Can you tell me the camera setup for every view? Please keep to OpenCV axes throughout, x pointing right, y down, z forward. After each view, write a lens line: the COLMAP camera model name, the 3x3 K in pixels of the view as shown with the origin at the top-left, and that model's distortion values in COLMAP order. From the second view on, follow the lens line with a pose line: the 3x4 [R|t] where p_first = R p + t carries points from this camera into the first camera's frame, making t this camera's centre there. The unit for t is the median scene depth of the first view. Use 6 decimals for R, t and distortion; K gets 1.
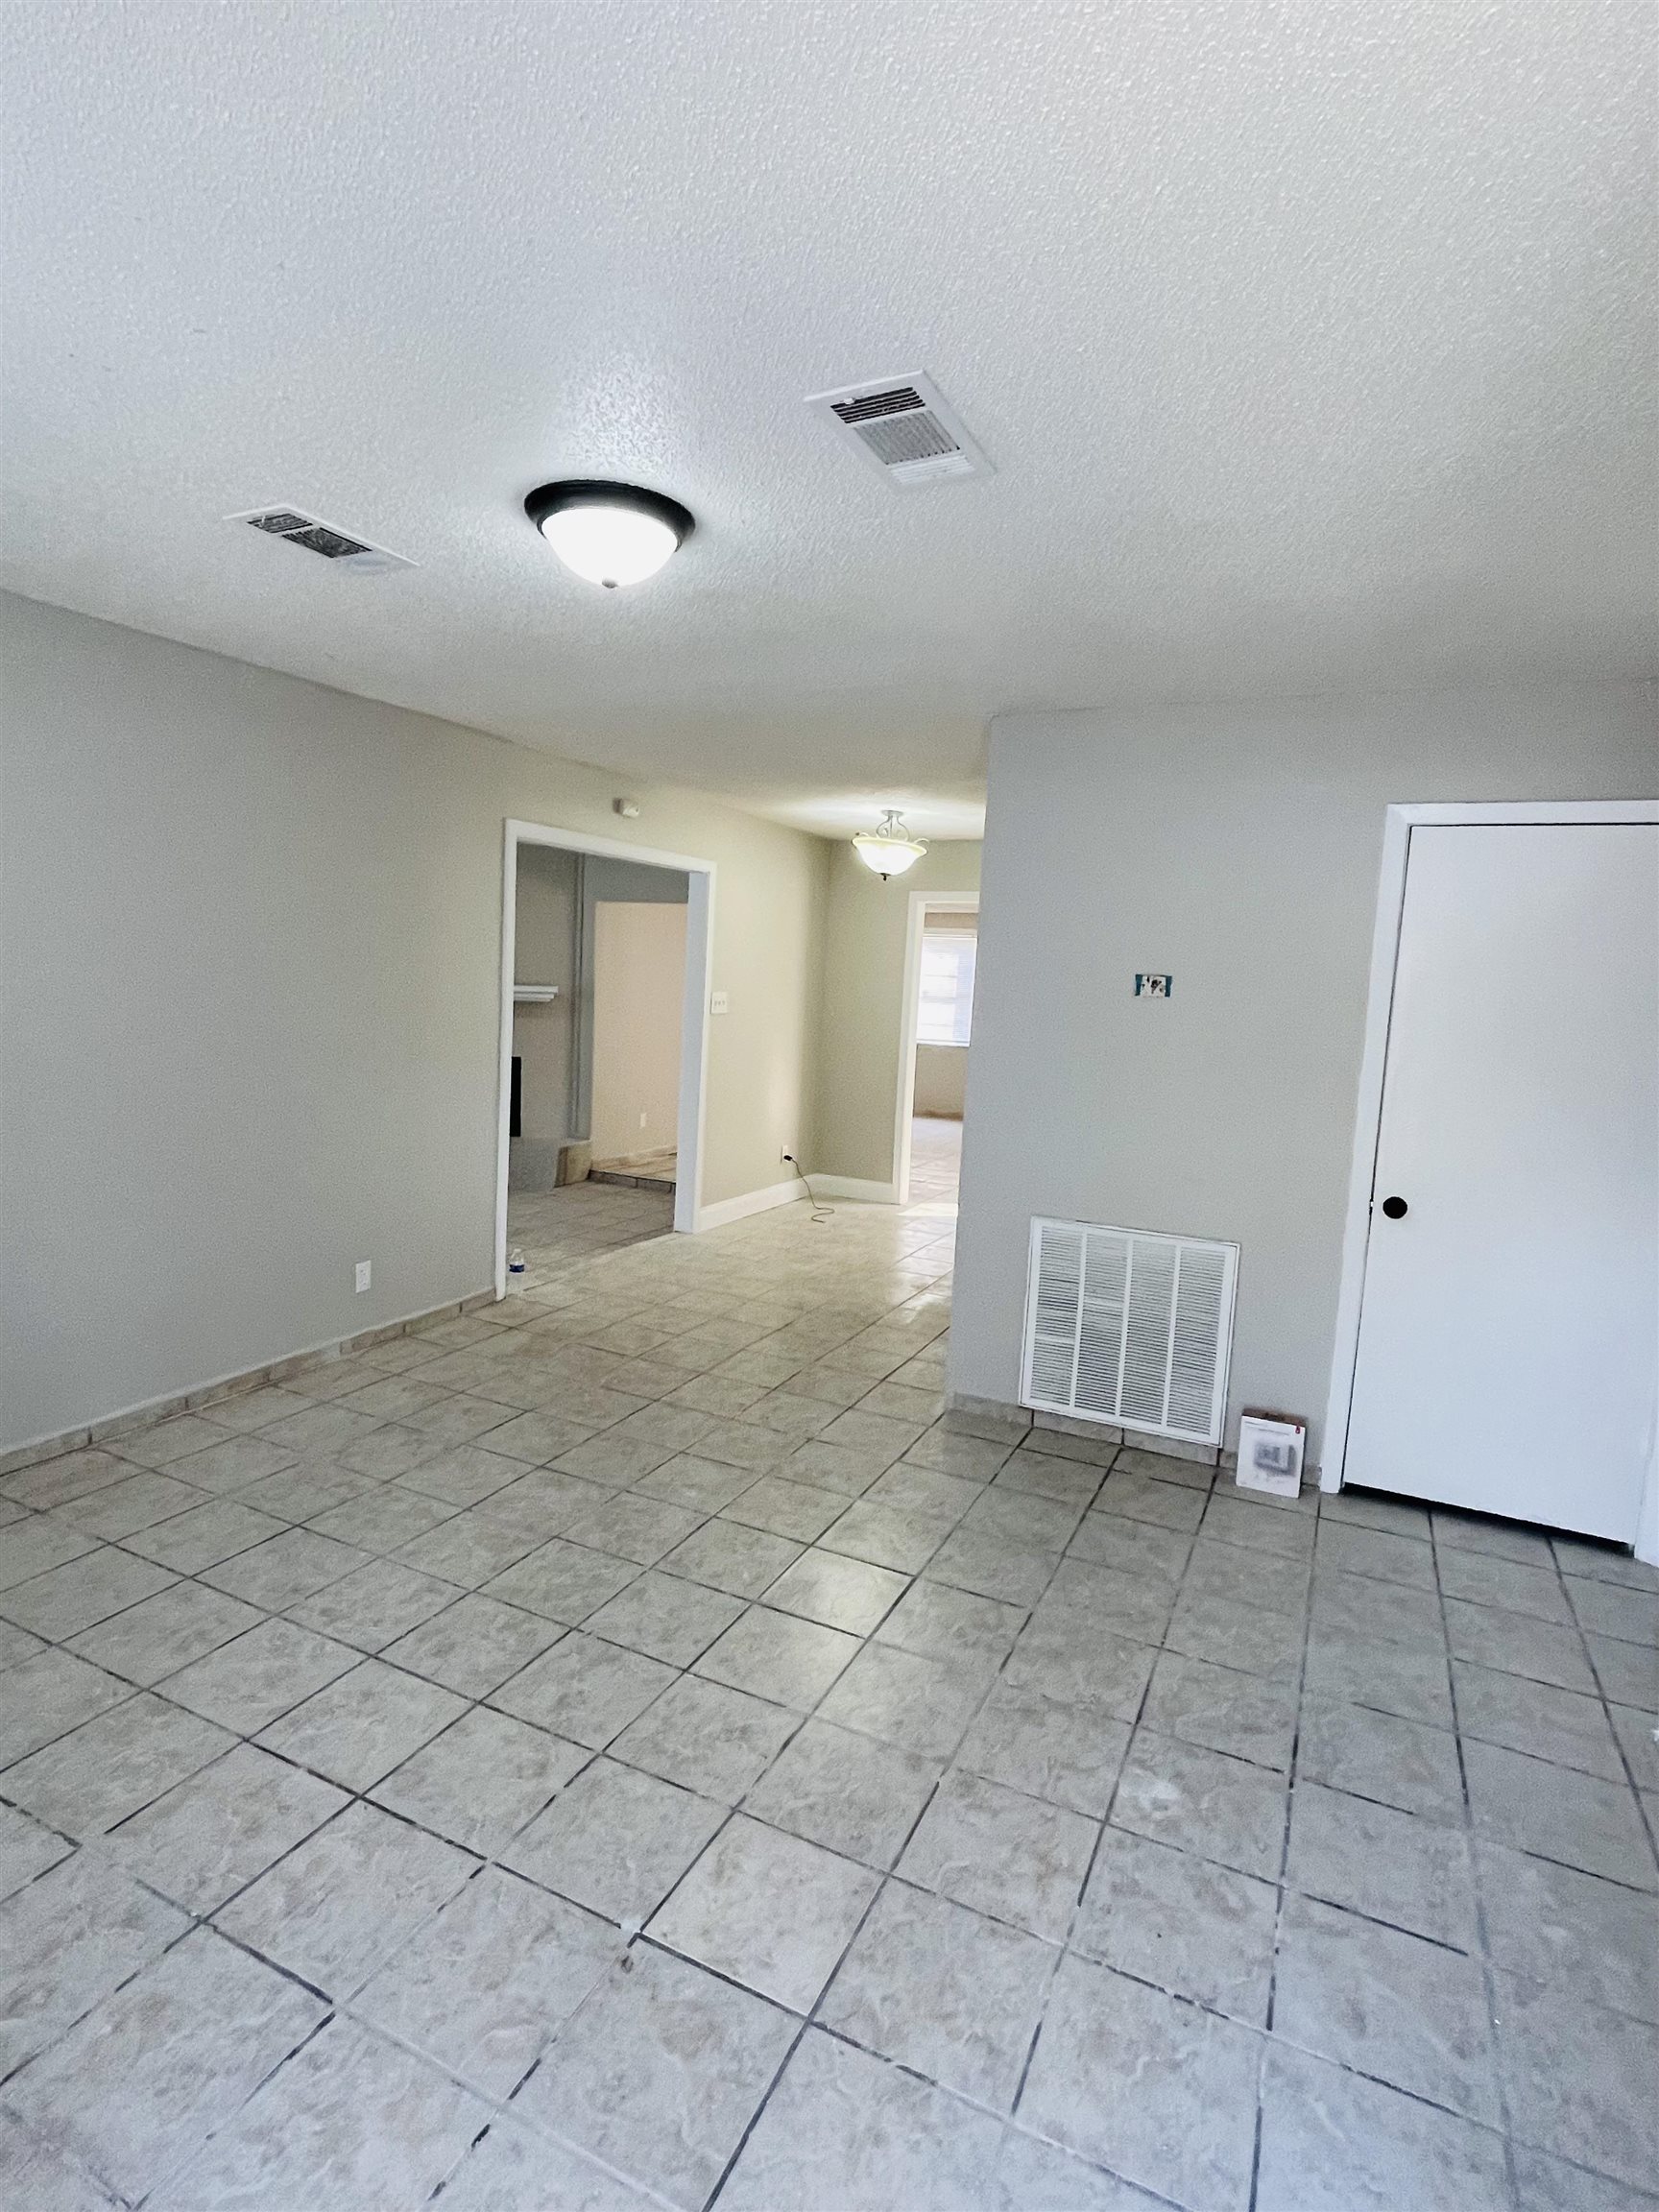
lens RADIAL K [[1113.6, 0, 830.6], [0, 1113.6, 1094.8], [0, 0, 1]] dist [-0.001497, -0.001696]
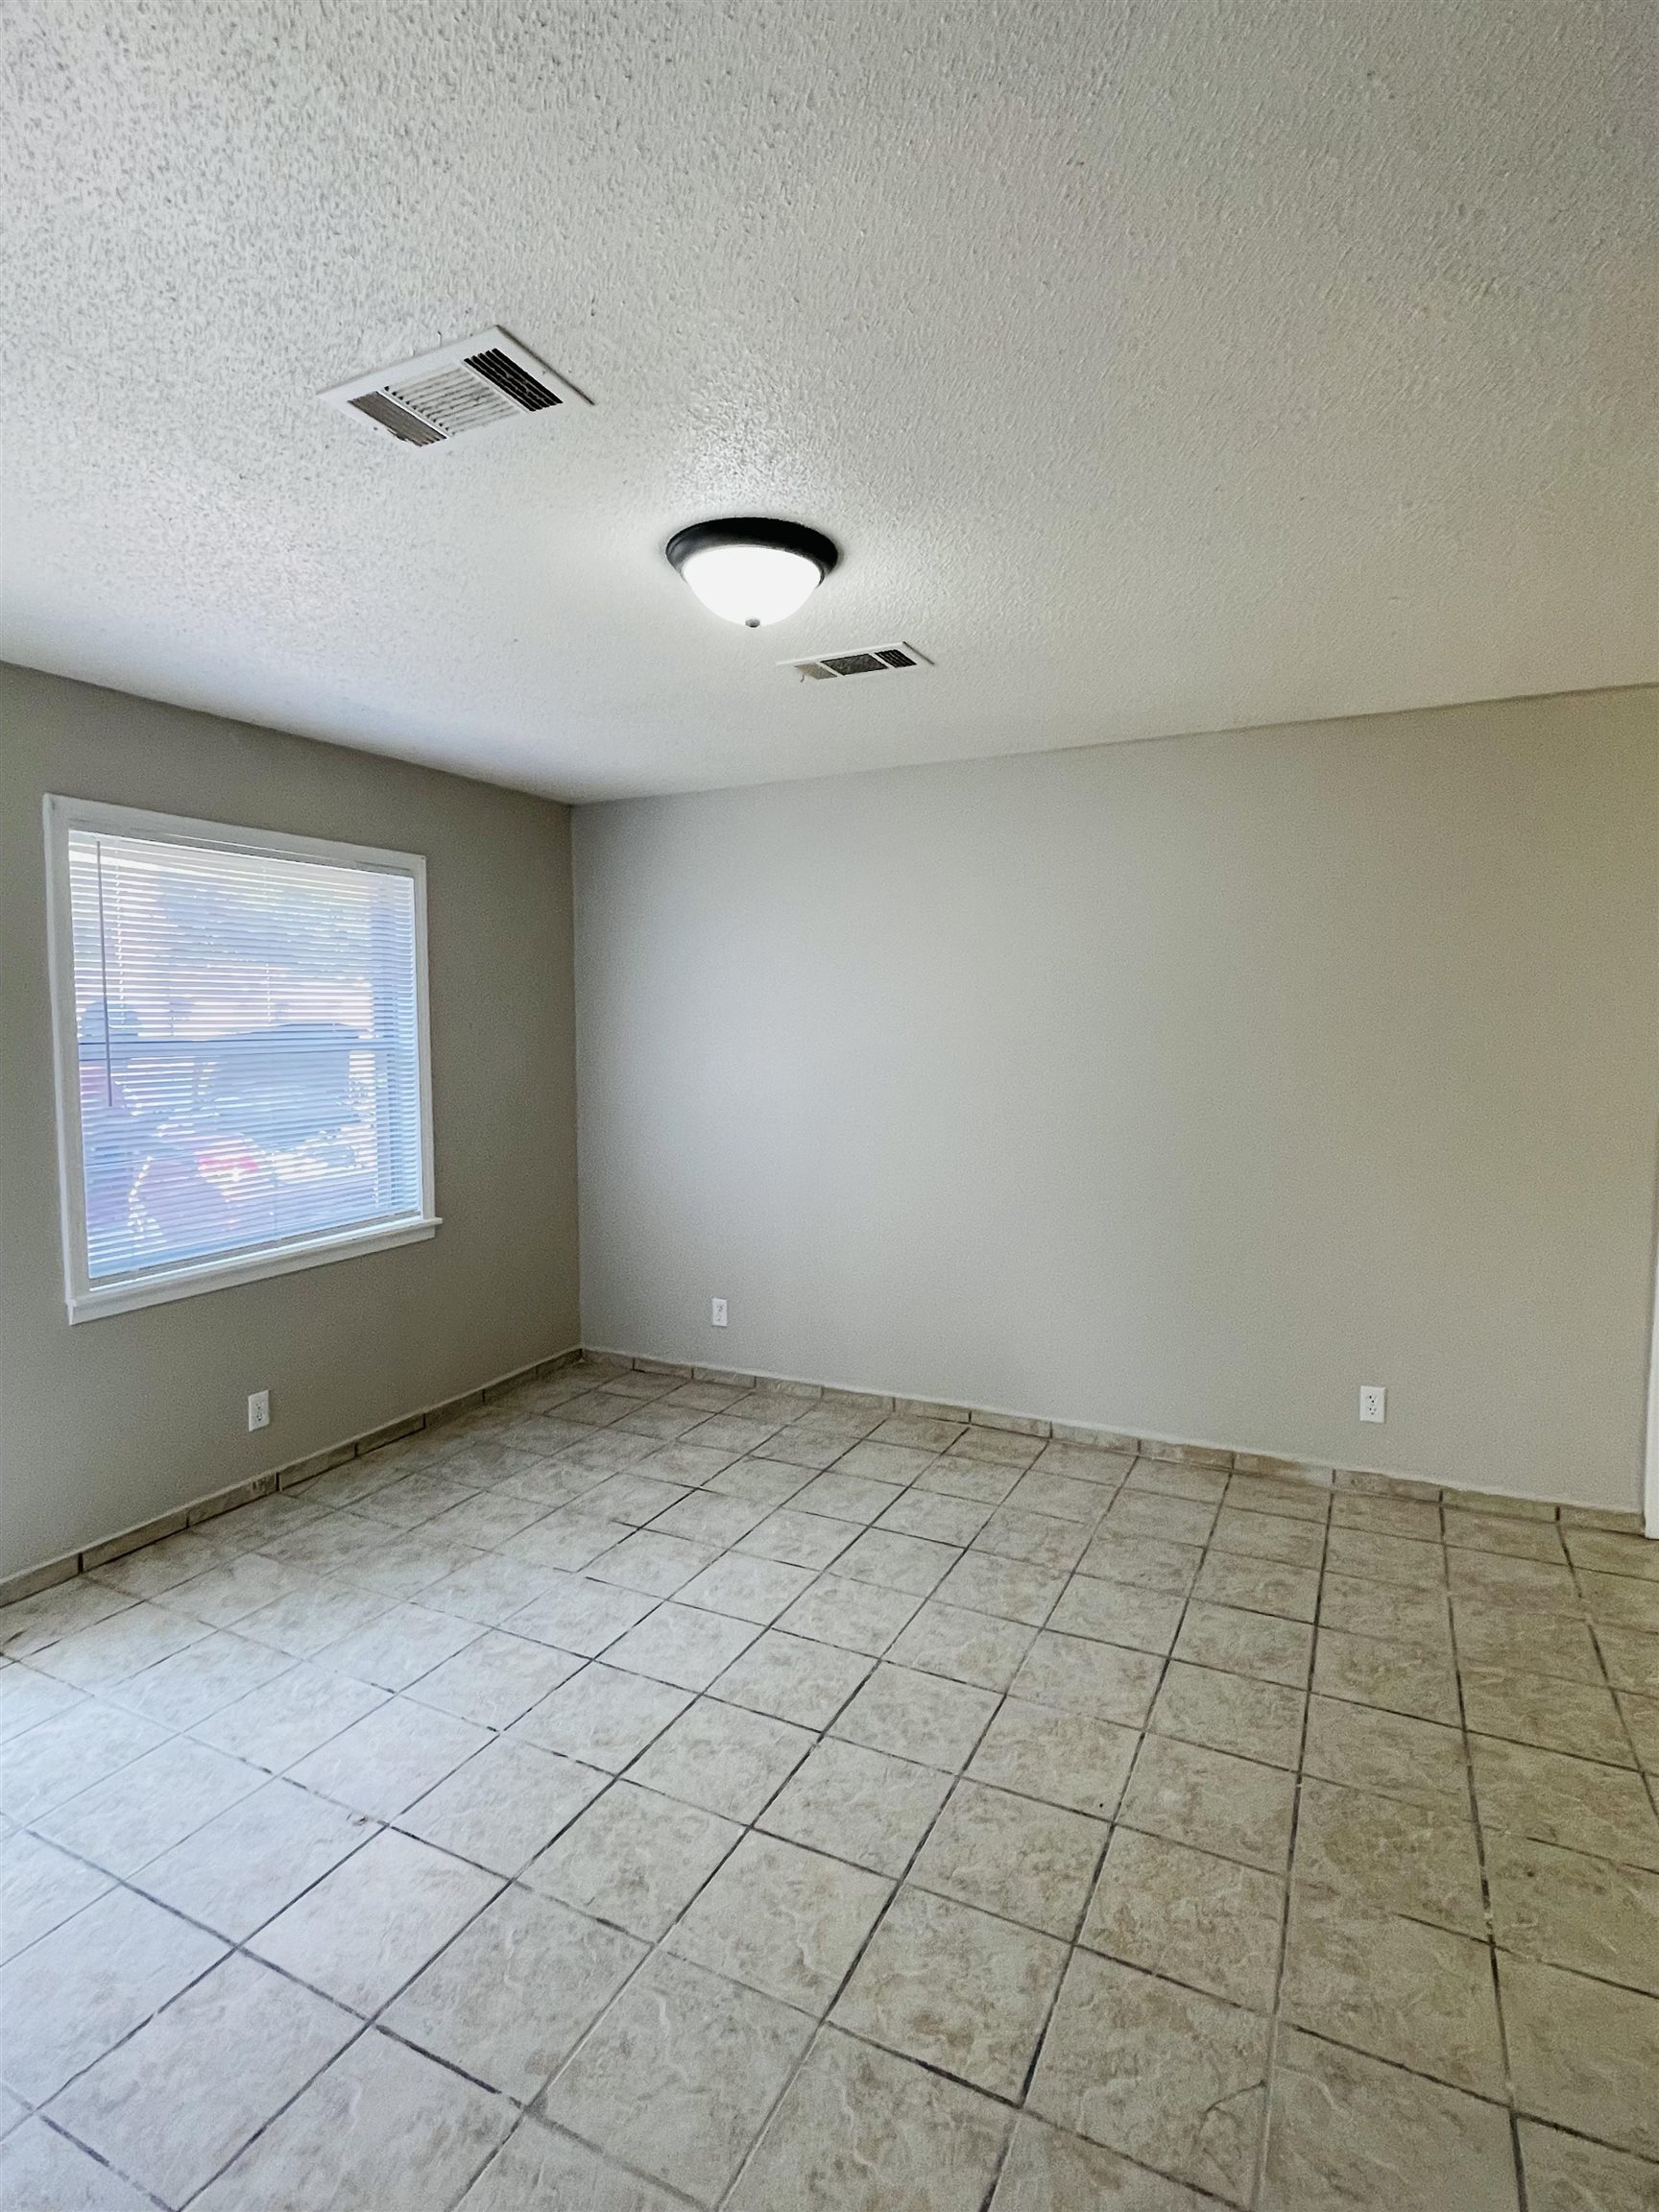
lens RADIAL K [[1113.6, 0, 830.6], [0, 1113.6, 1094.8], [0, 0, 1]] dist [-0.001497, -0.001696]
pose [[-0.009914, 0.020494, -0.999741, 0.518279], [-0.111094, 0.993578, 0.021469, -0.049486], [0.993760, 0.111278, -0.007573, 0.731752]]
